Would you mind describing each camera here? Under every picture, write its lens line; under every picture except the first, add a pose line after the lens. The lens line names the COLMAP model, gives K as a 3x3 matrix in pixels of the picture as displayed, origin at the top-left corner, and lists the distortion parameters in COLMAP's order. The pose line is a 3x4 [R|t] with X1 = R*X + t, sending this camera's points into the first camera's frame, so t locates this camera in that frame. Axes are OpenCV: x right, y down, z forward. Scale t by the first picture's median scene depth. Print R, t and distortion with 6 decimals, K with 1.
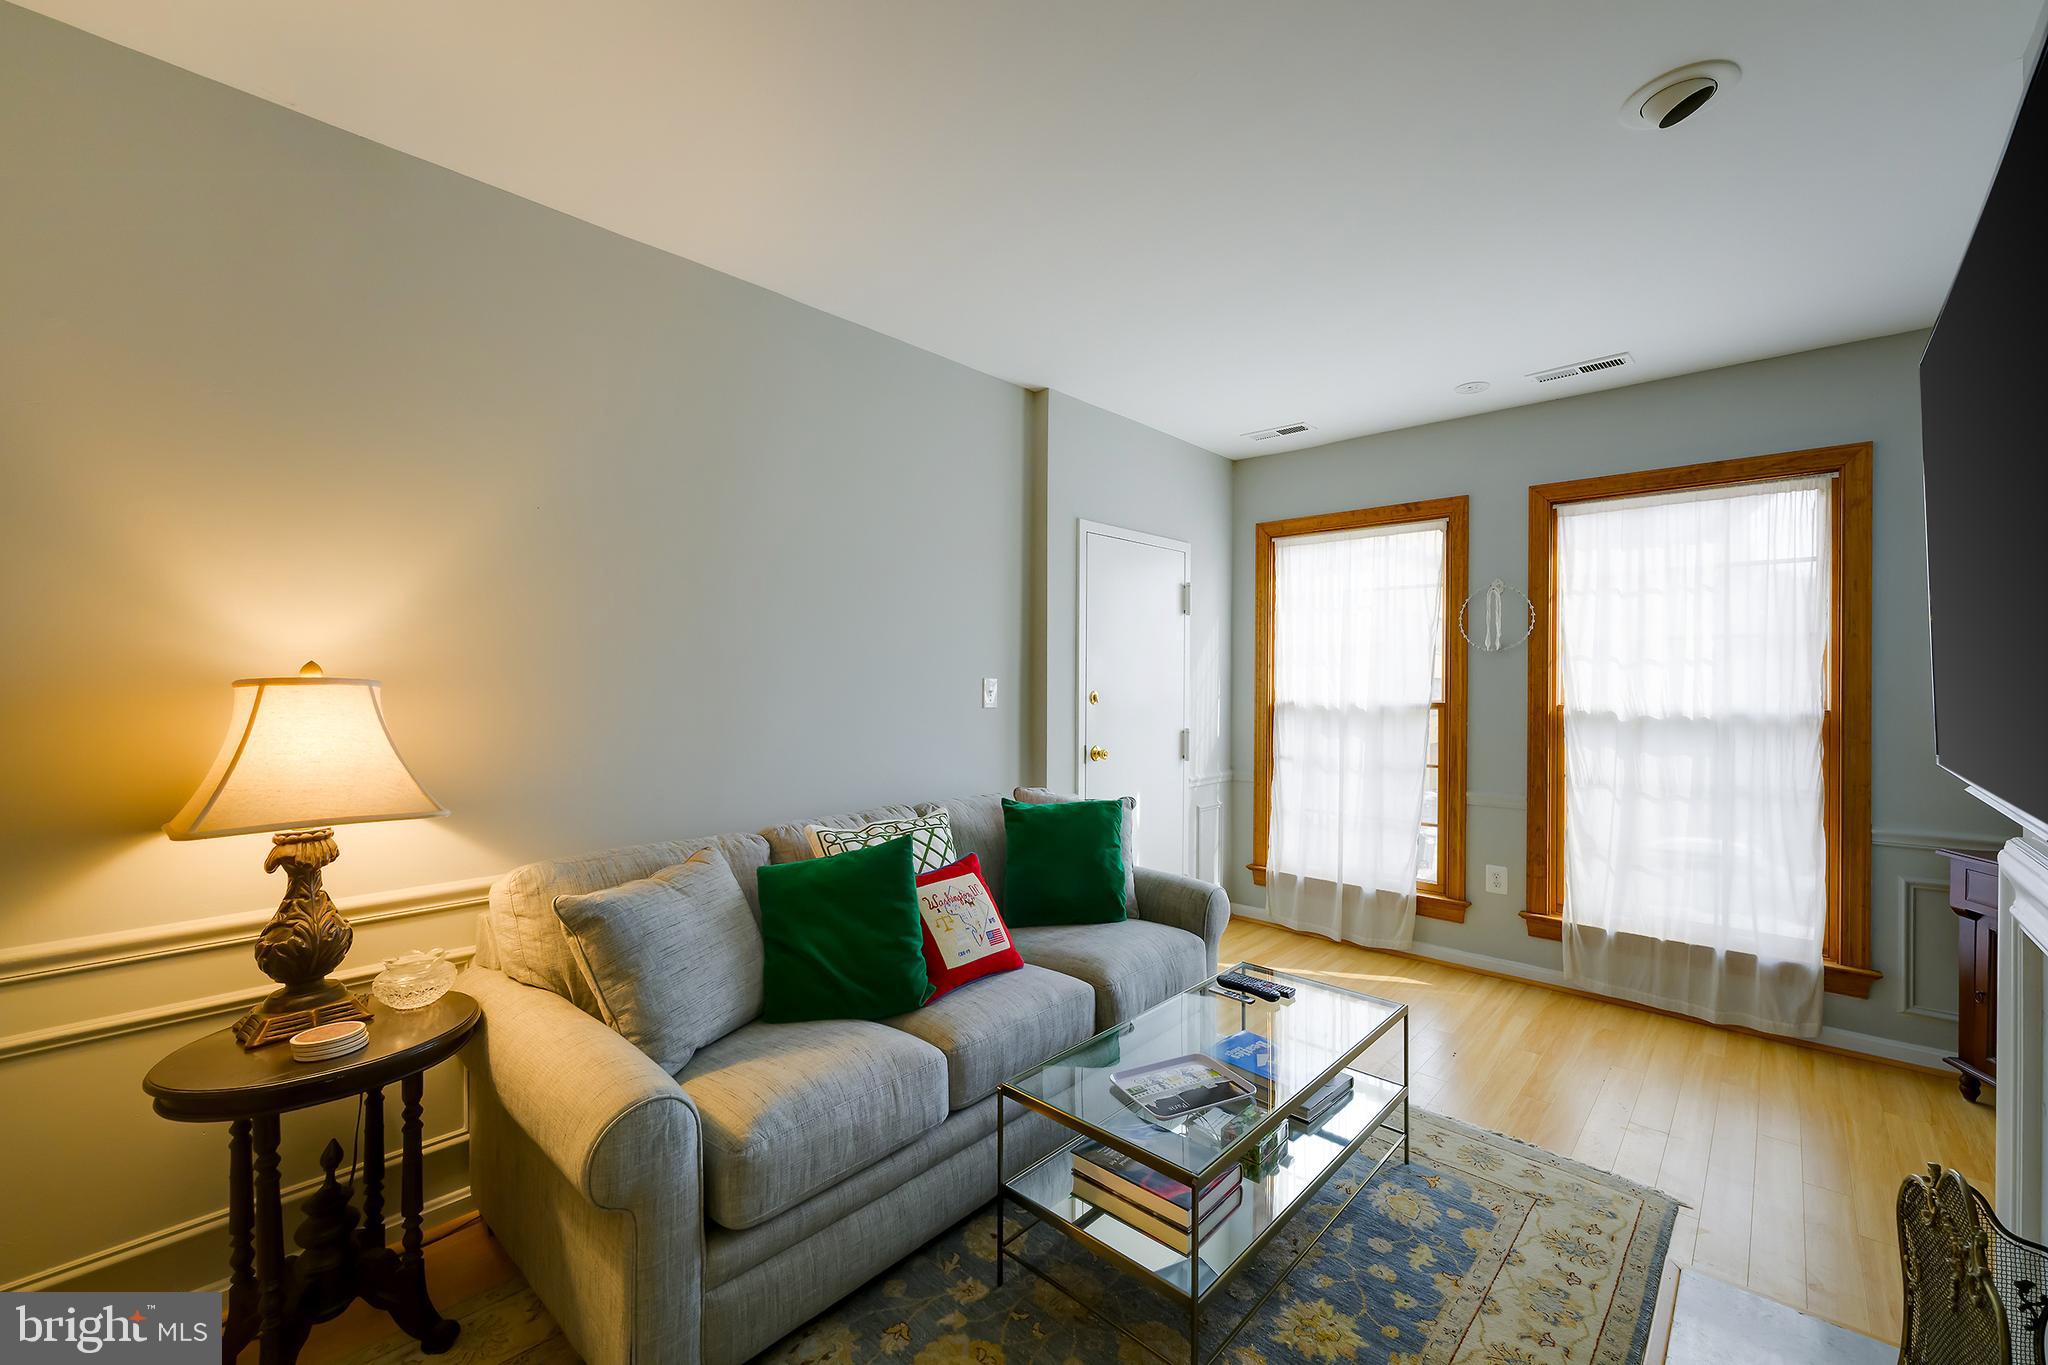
lens RADIAL K [[815.6, 0, 1024.0], [0, 815.6, 682.5], [0, 0, 1]] dist [-0.001187, -0.000042]
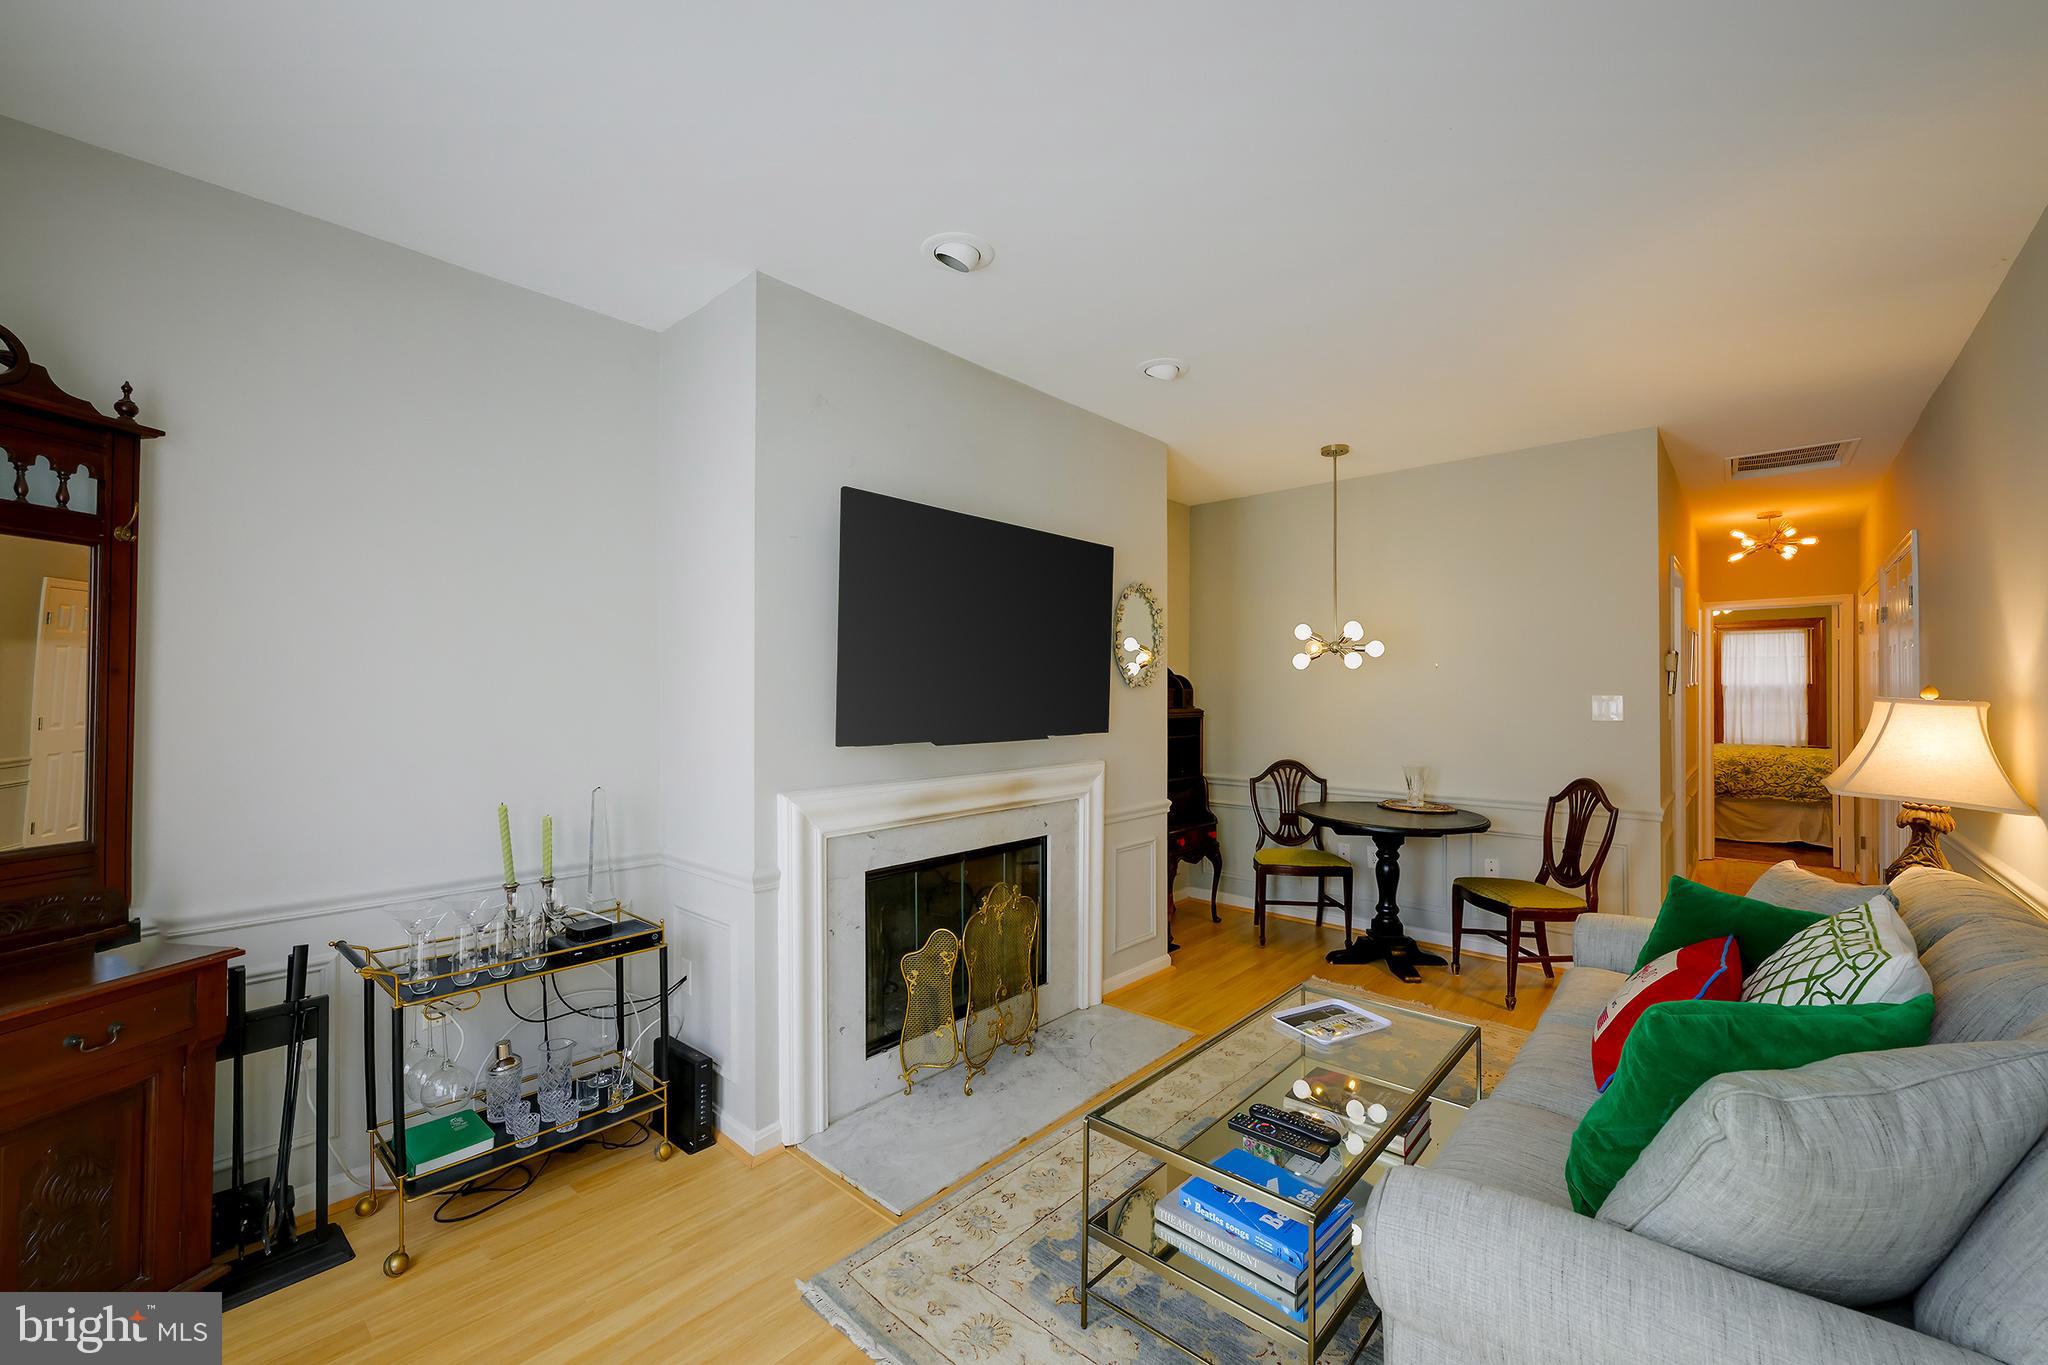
lens RADIAL K [[820.8, 0, 1033.1], [0, 820.8, 689.7], [0, 0, 1]] dist [-0.000972, -0.000078]
pose [[-0.999725, -0.005620, -0.022764, 0.341000], [-0.005580, 0.999983, -0.001835, -0.003146], [0.022774, -0.001708, -0.999739, 1.123594]]
